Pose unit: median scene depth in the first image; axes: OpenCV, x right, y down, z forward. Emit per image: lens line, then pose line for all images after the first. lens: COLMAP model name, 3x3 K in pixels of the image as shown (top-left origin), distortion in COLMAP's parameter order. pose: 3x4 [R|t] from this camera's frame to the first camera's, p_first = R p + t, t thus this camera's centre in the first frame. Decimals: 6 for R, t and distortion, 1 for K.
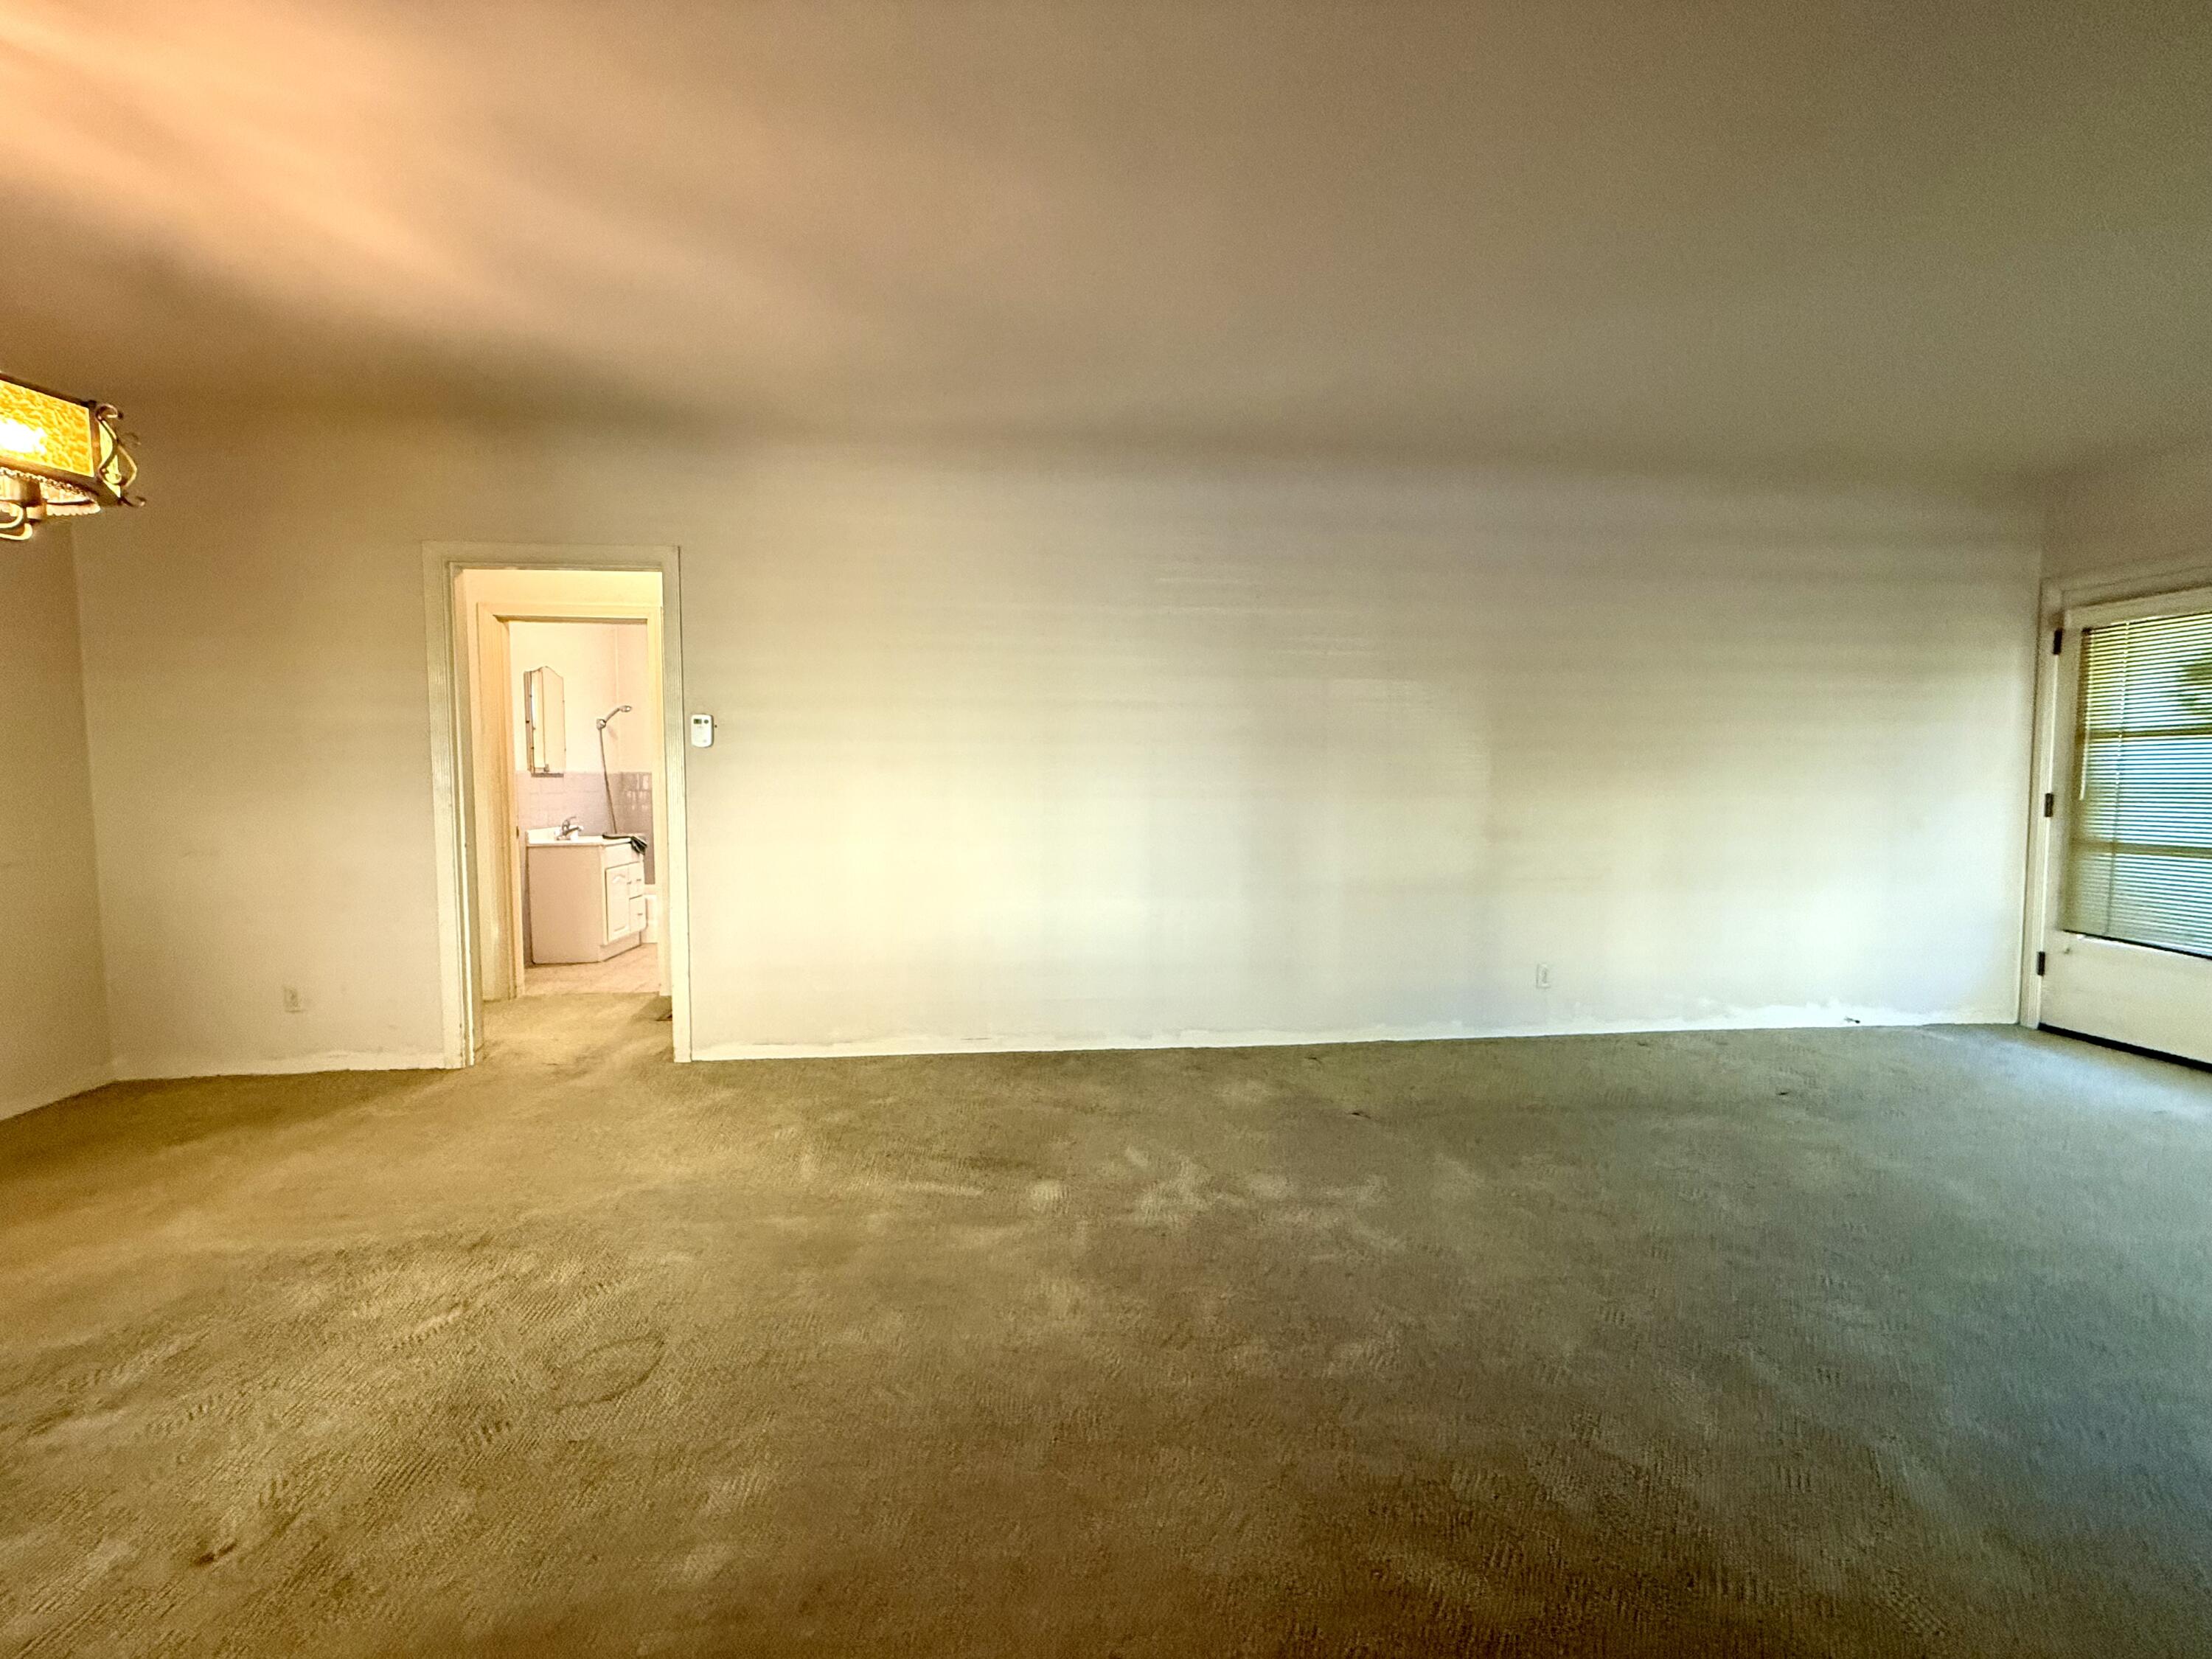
lens RADIAL K [[881.1, 0, 1102.6], [0, 881.1, 830.1], [0, 0, 1]] dist [-0.001787, -0.000017]
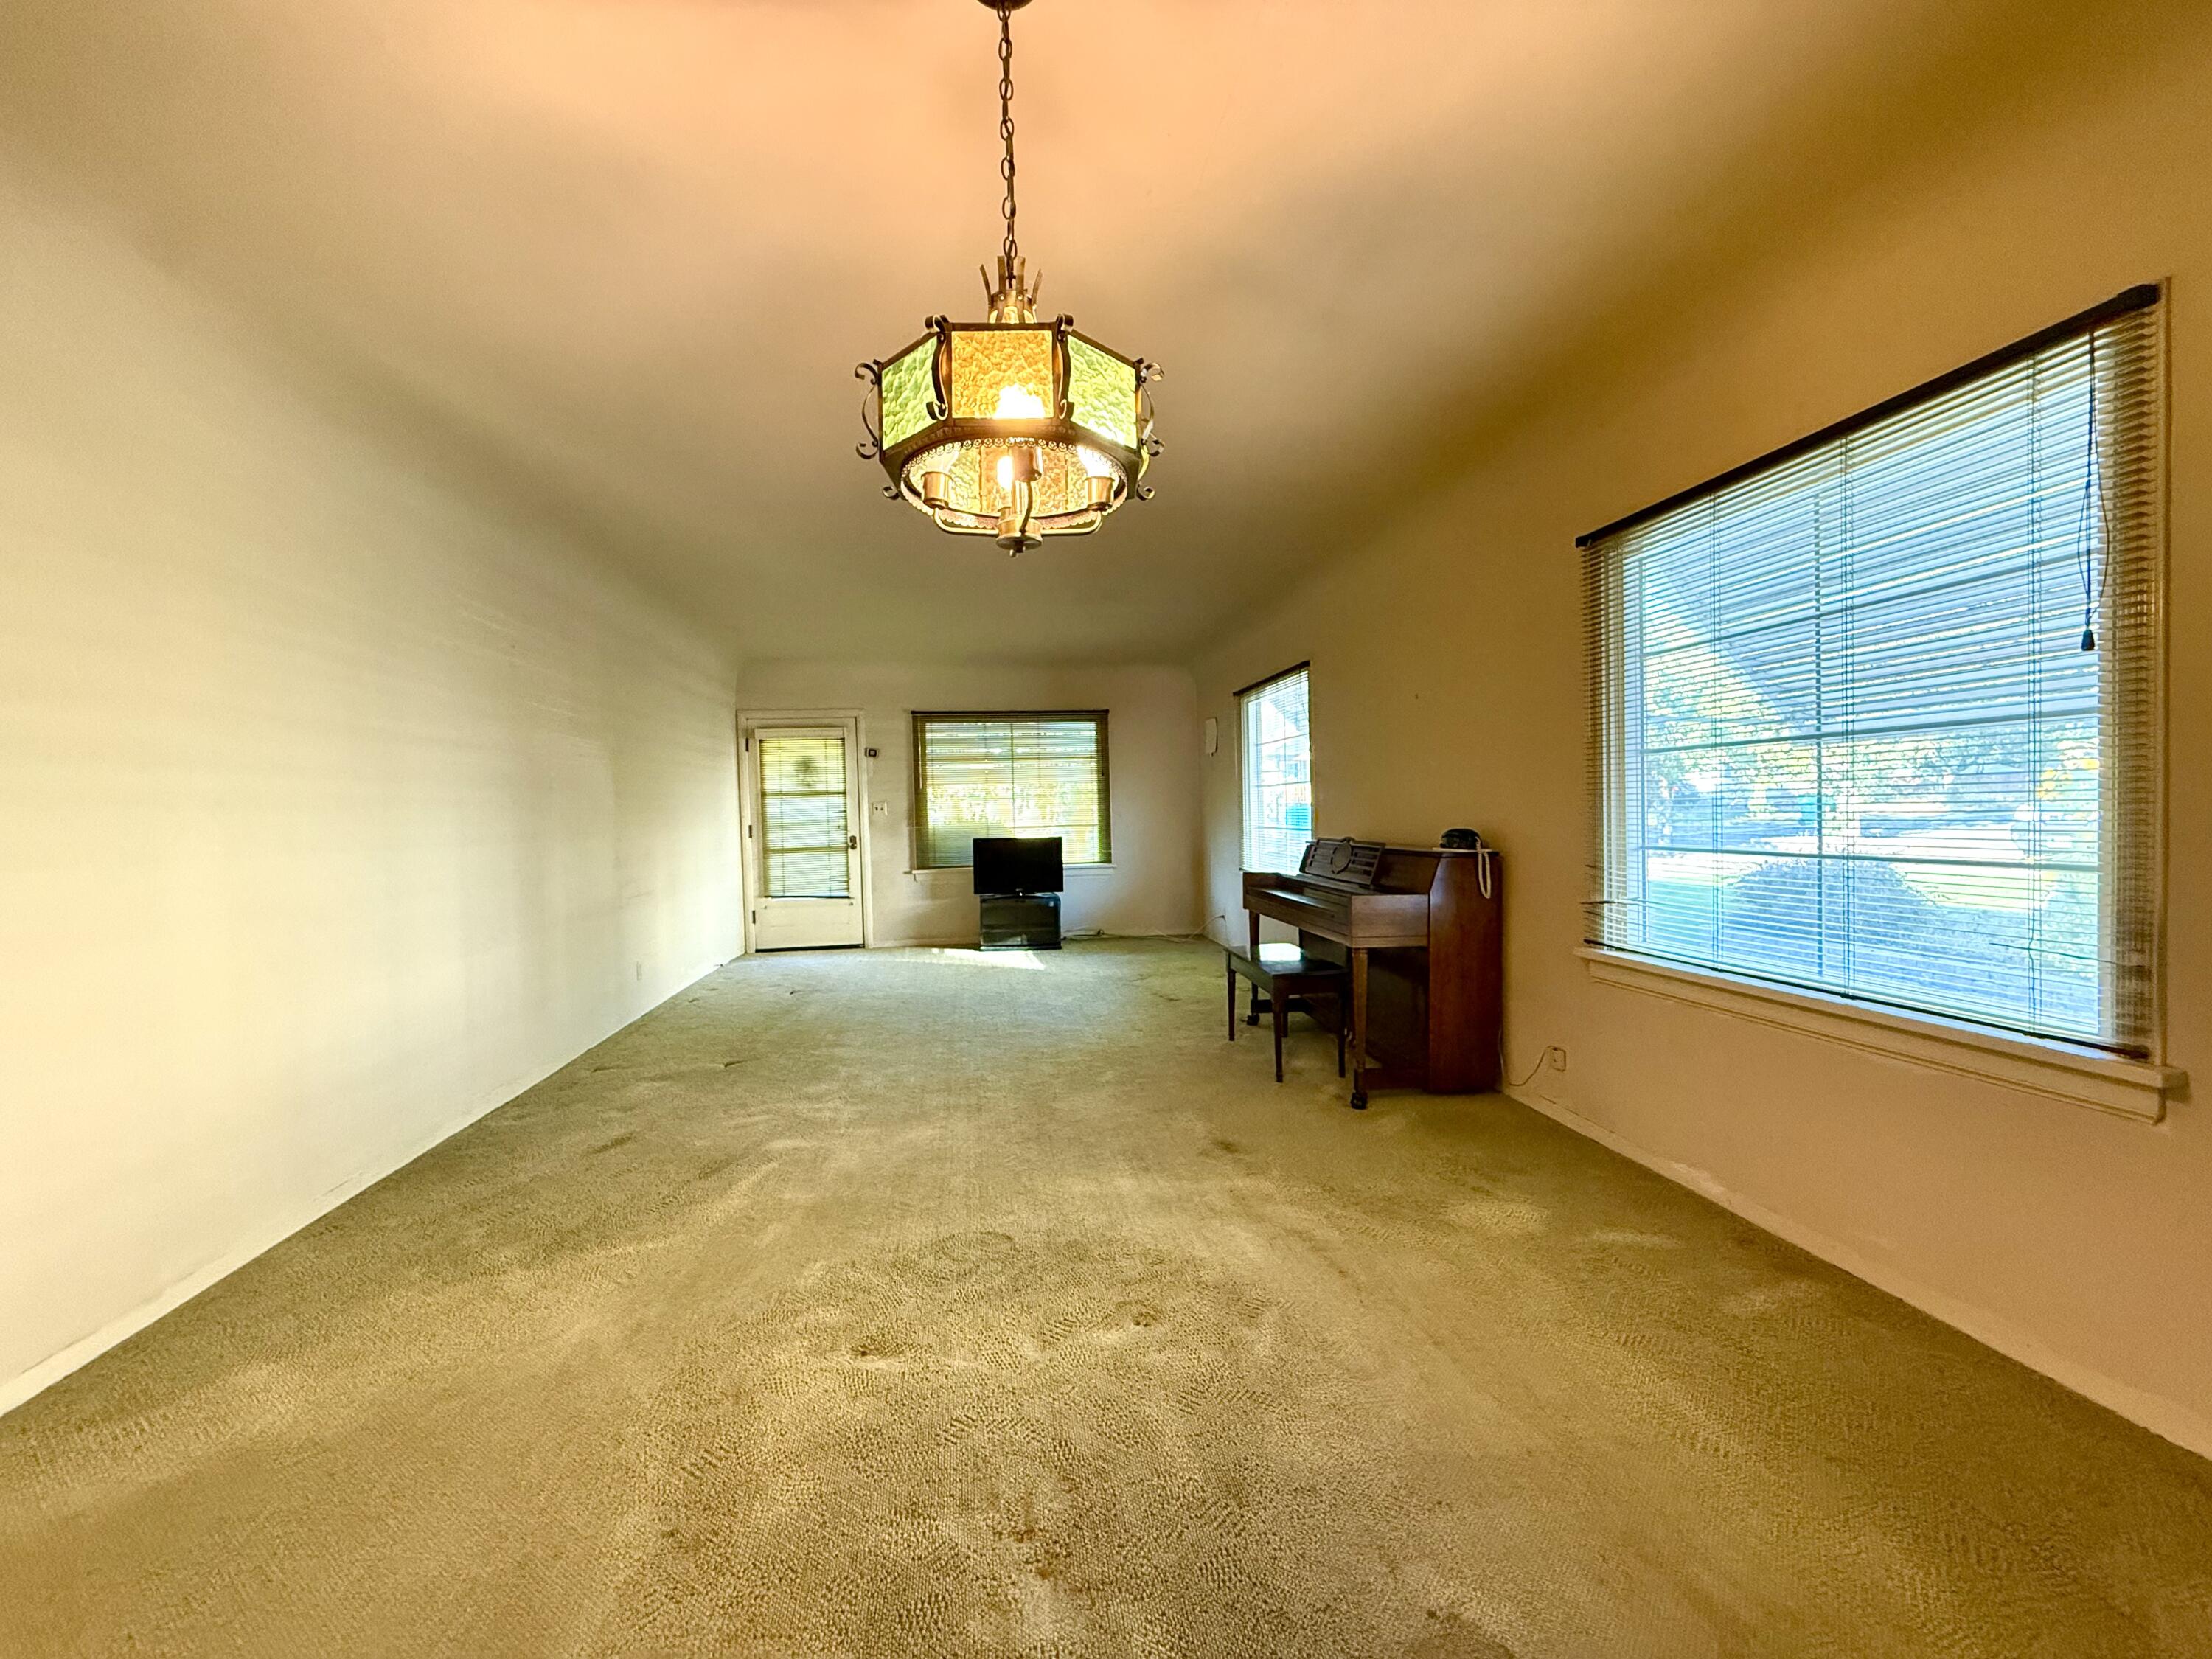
lens RADIAL K [[881.1, 0, 1102.6], [0, 881.1, 830.1], [0, 0, 1]] dist [-0.001787, -0.000017]
pose [[-0.056711, -0.024349, 0.998094, -1.041905], [0.079852, 0.996389, 0.028845, -0.032099], [-0.995192, 0.081335, -0.054562, 0.445505]]
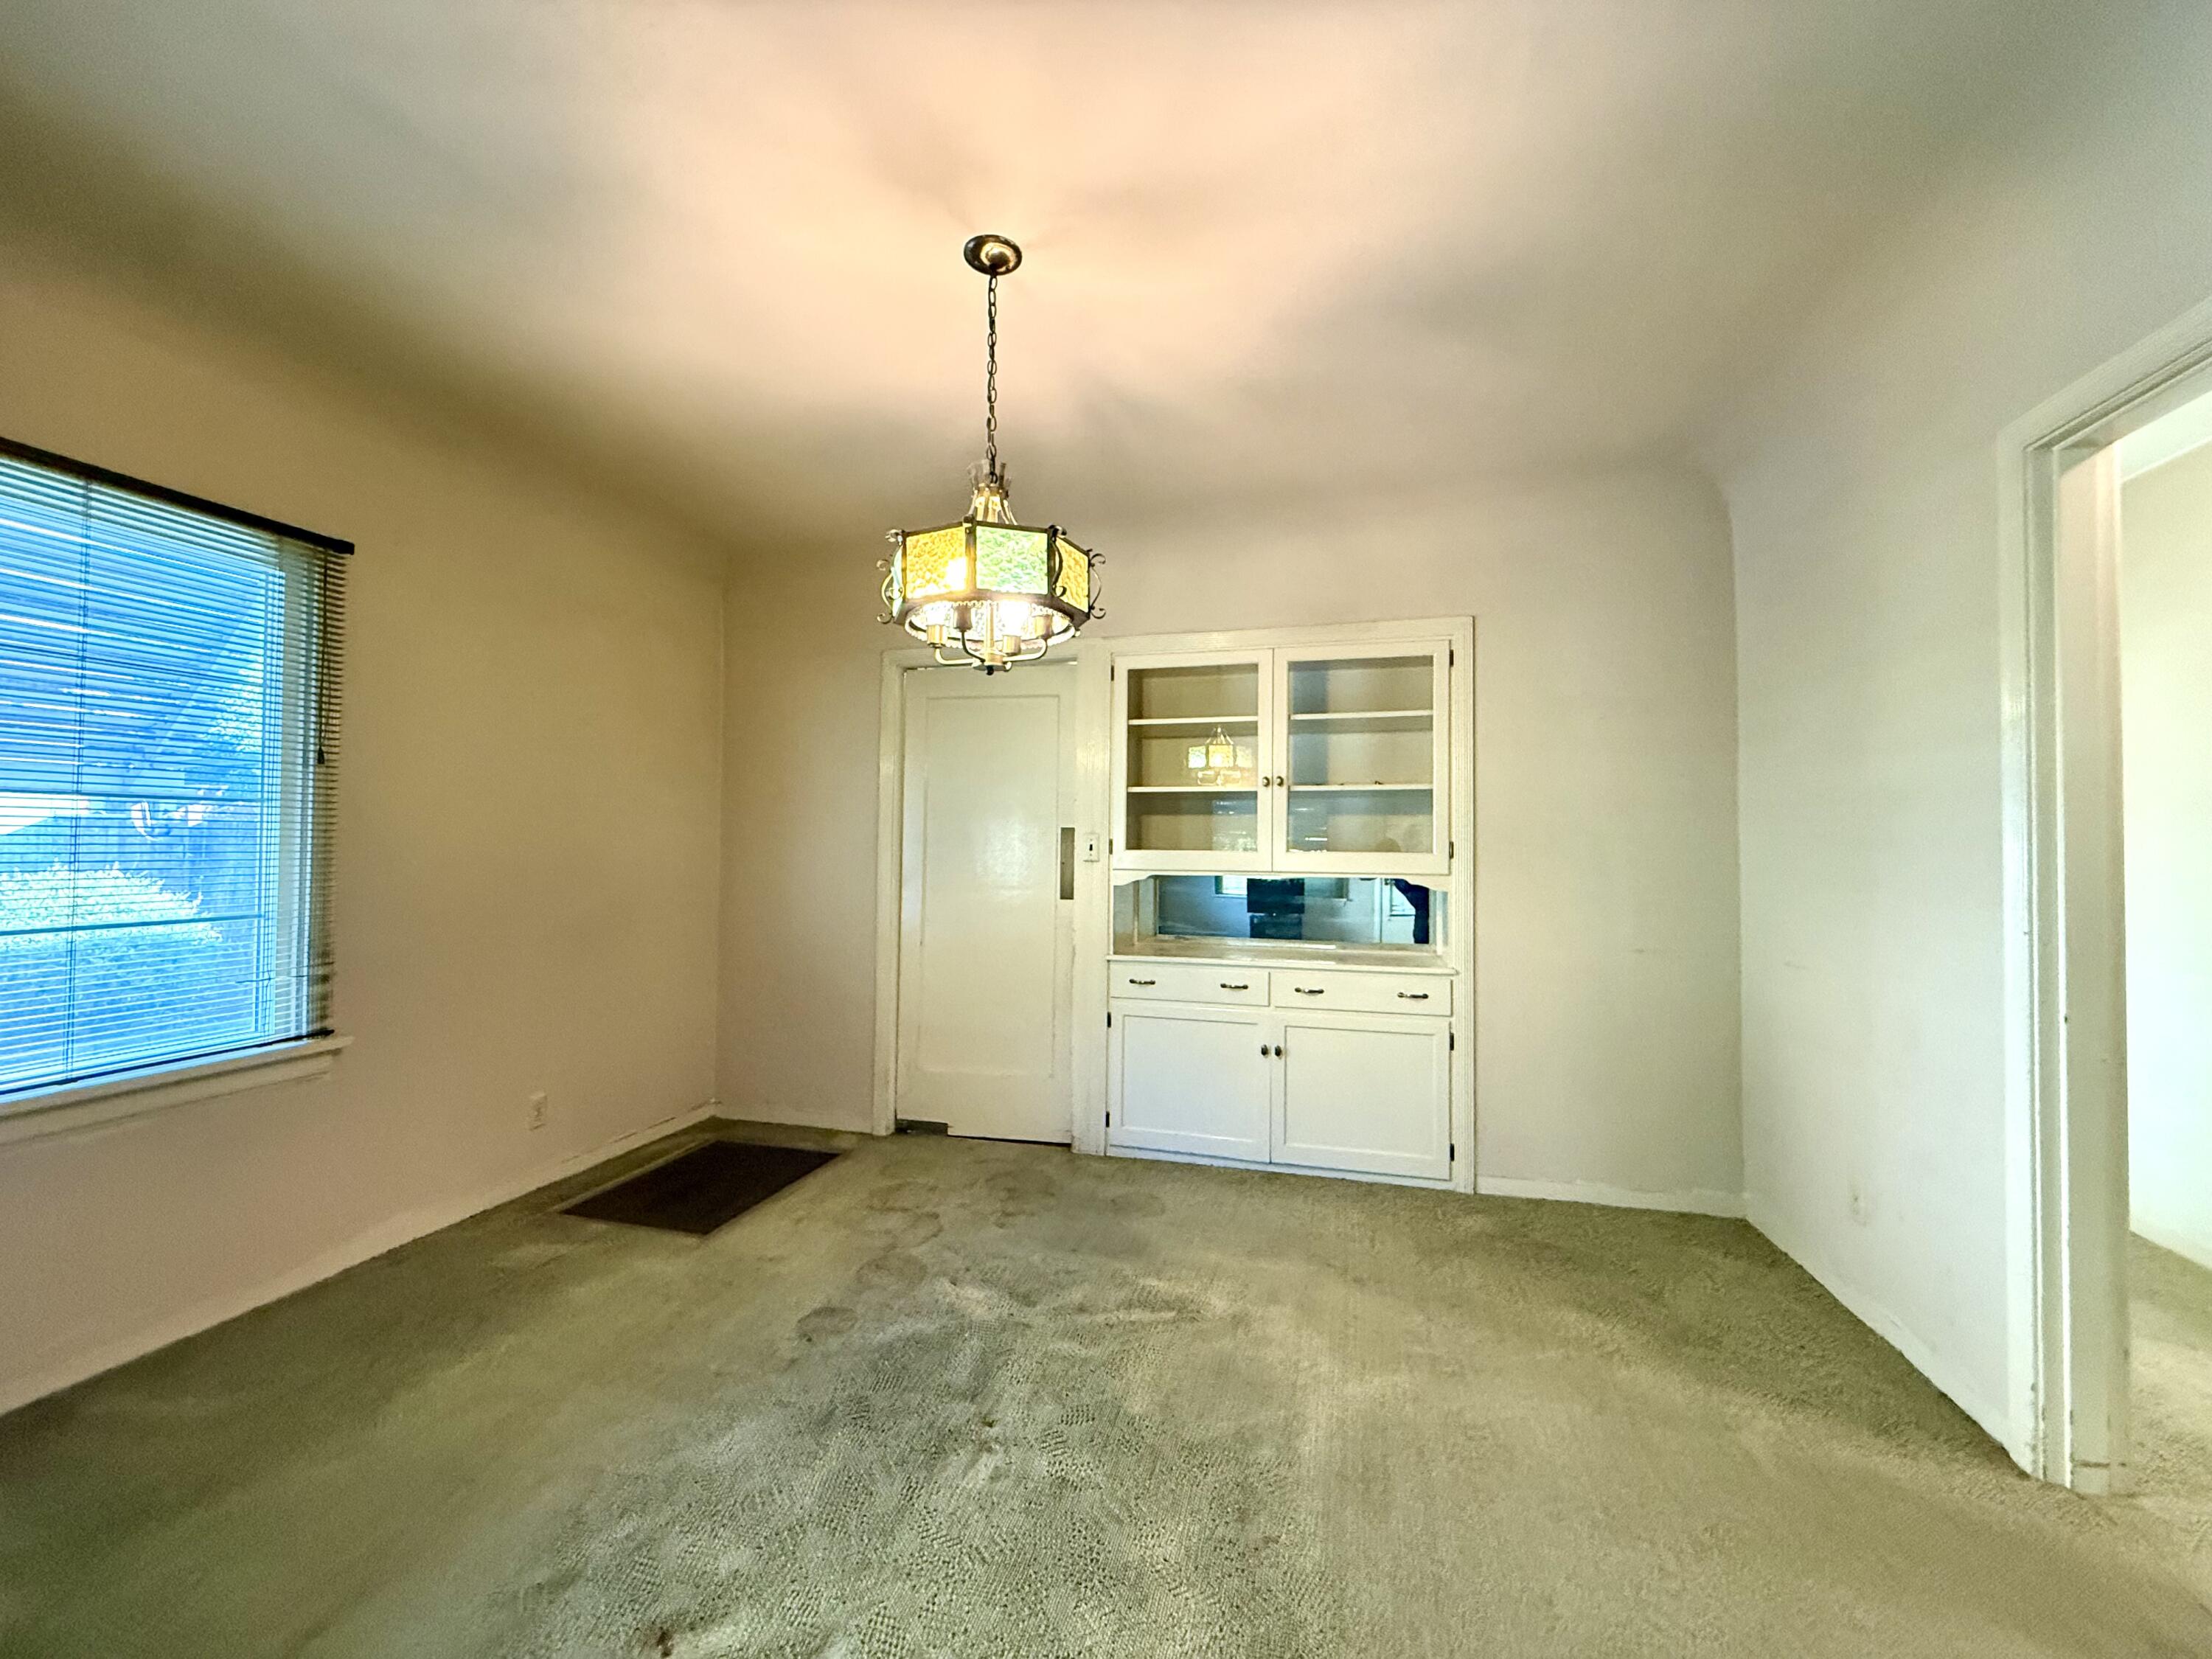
lens RADIAL K [[881.1, 0, 1102.6], [0, 881.1, 830.1], [0, 0, 1]] dist [-0.001787, -0.000017]
pose [[-0.359642, -0.020307, -0.932869, -0.092610], [-0.059439, 0.998231, 0.001186, -0.059800], [0.931195, 0.055876, -0.360213, 0.737728]]
